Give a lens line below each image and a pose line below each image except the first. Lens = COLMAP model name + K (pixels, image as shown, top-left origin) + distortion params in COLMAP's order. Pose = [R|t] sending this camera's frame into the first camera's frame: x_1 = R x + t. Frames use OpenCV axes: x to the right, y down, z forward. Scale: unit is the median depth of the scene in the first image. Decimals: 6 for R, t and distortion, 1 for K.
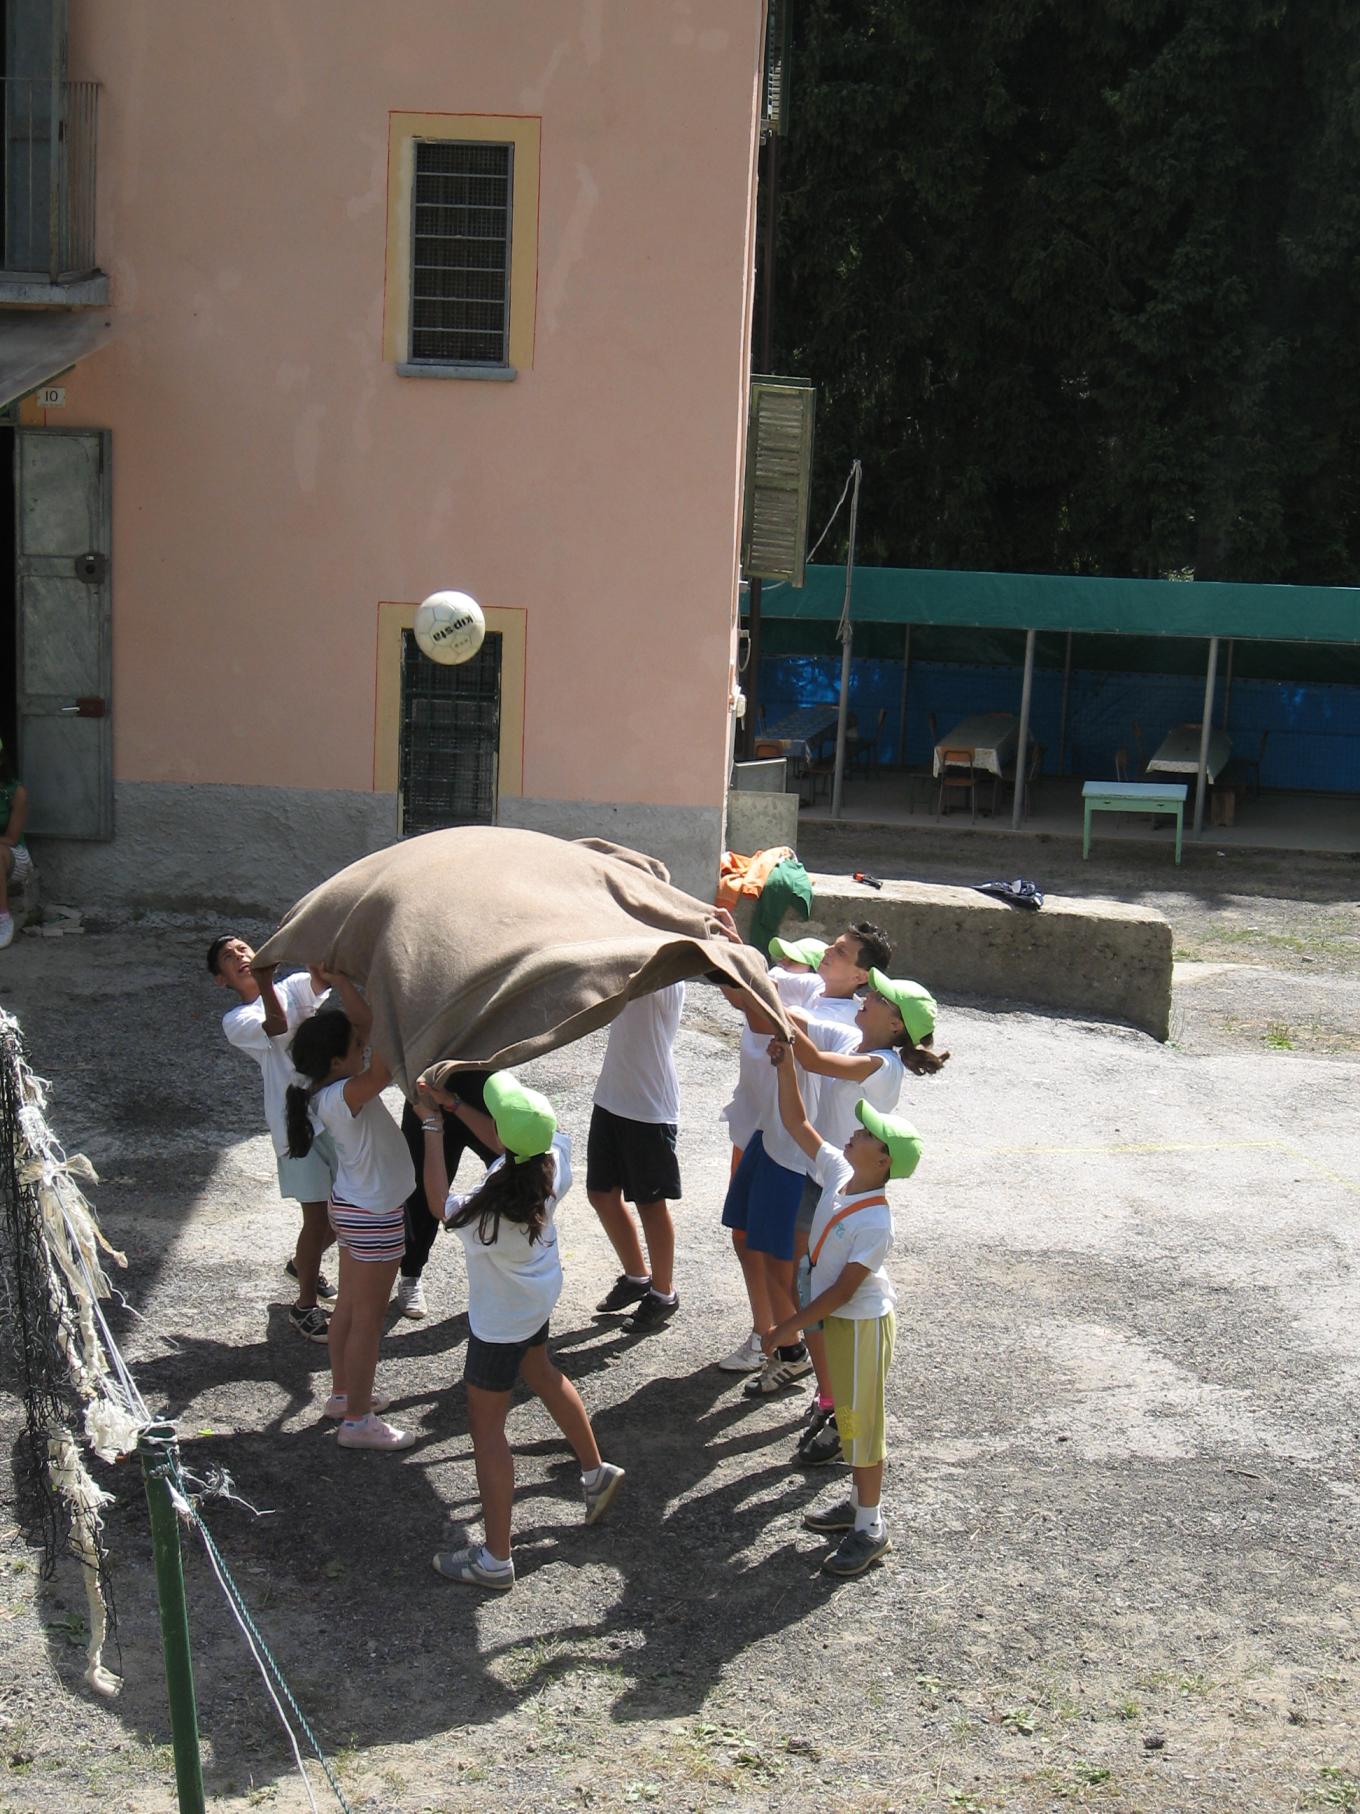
lens RADIAL K [[3094.0, 0, 688.5], [0, 3094.0, 875.7], [0, 0, 1]] dist [-0.125135, -0.053434]
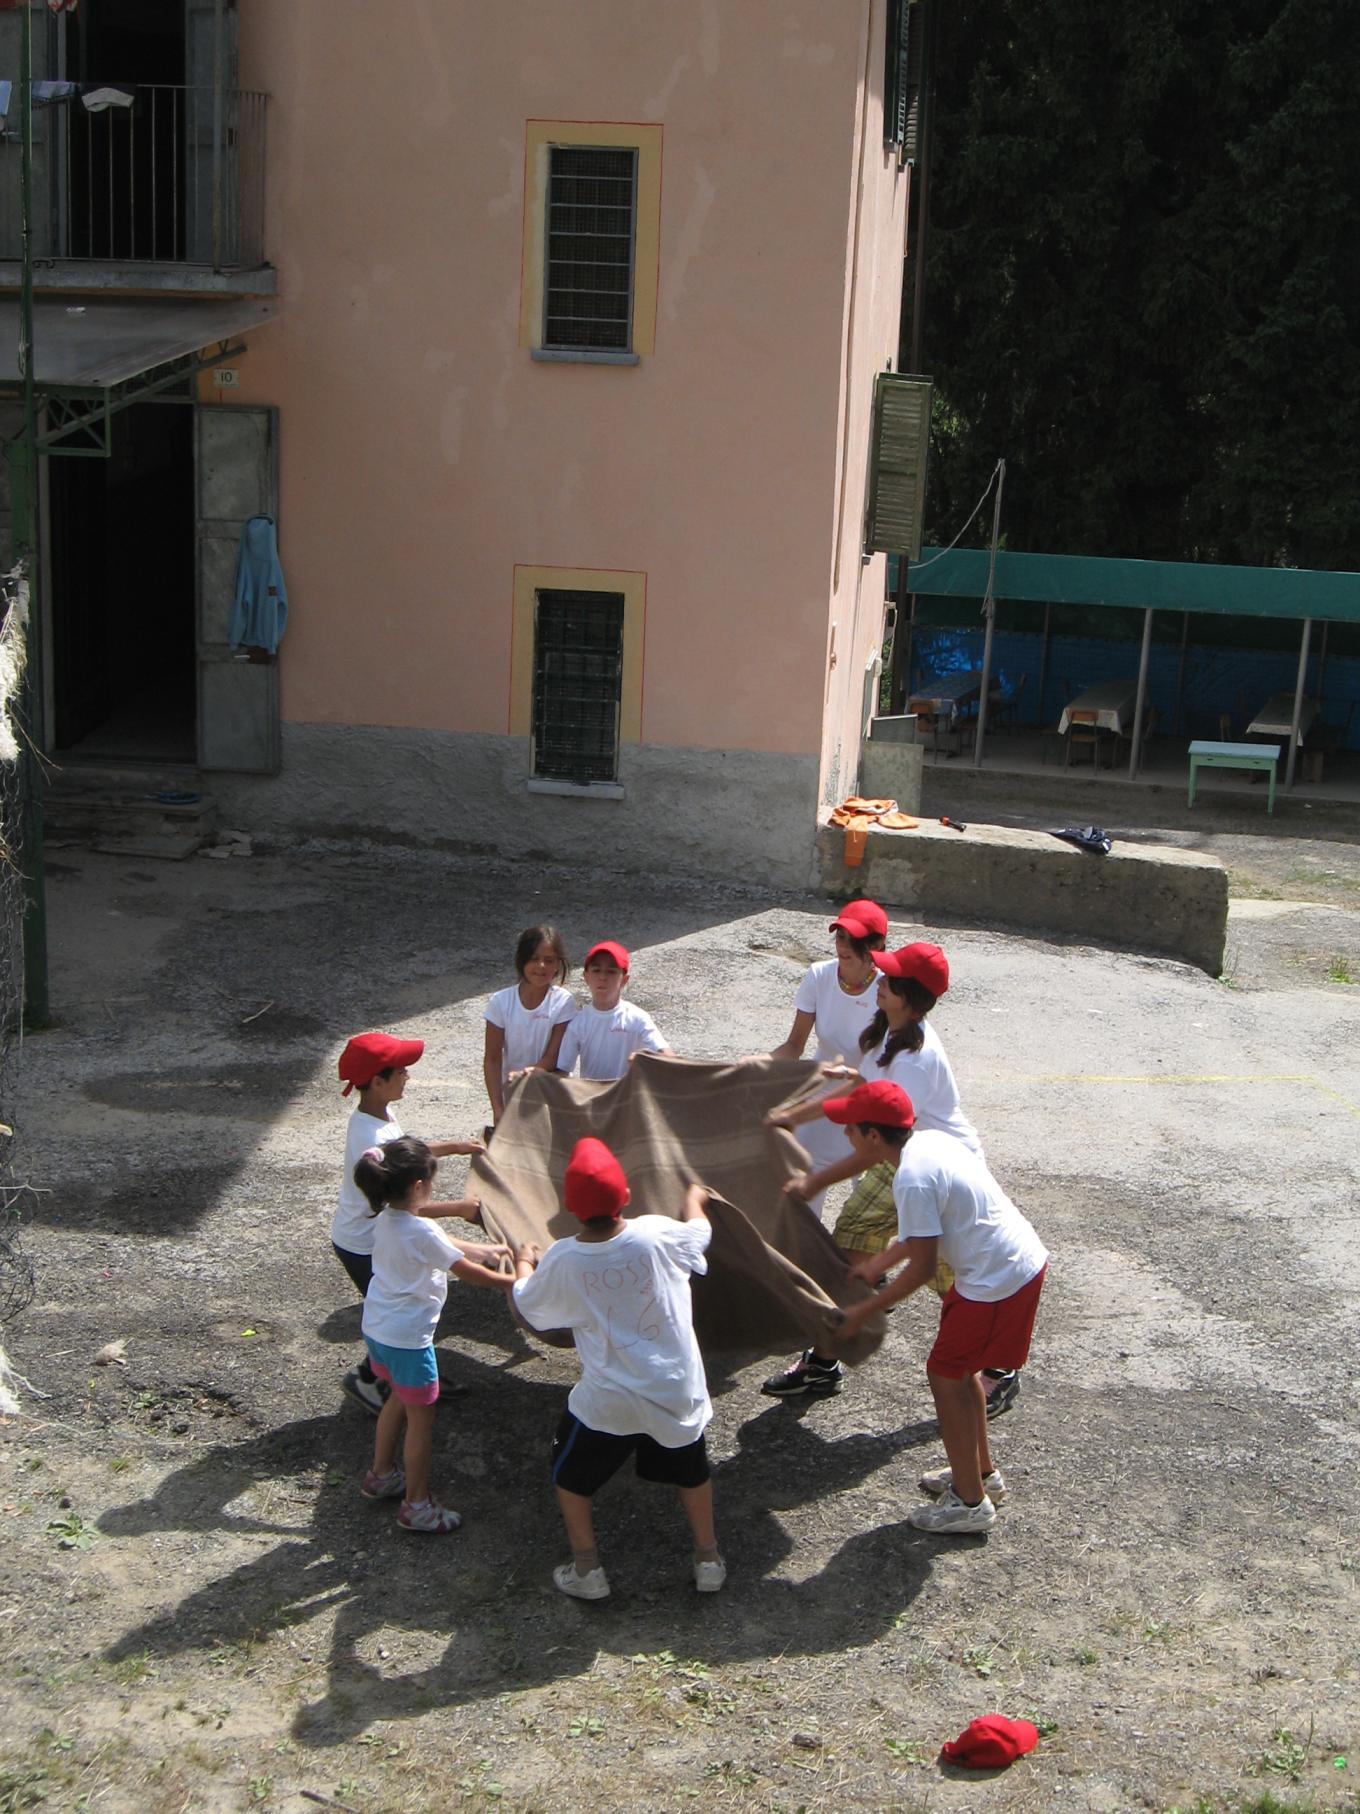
lens RADIAL K [[2507.7, 0, 680.2], [0, 2507.7, 934.6], [0, 0, 1]] dist [-0.139044, 0.039646]
pose [[0.995943, 0.025876, -0.086182, 0.040552], [-0.021539, 0.998473, 0.050876, -0.002450], [0.087366, -0.048814, 0.994980, 0.101780]]
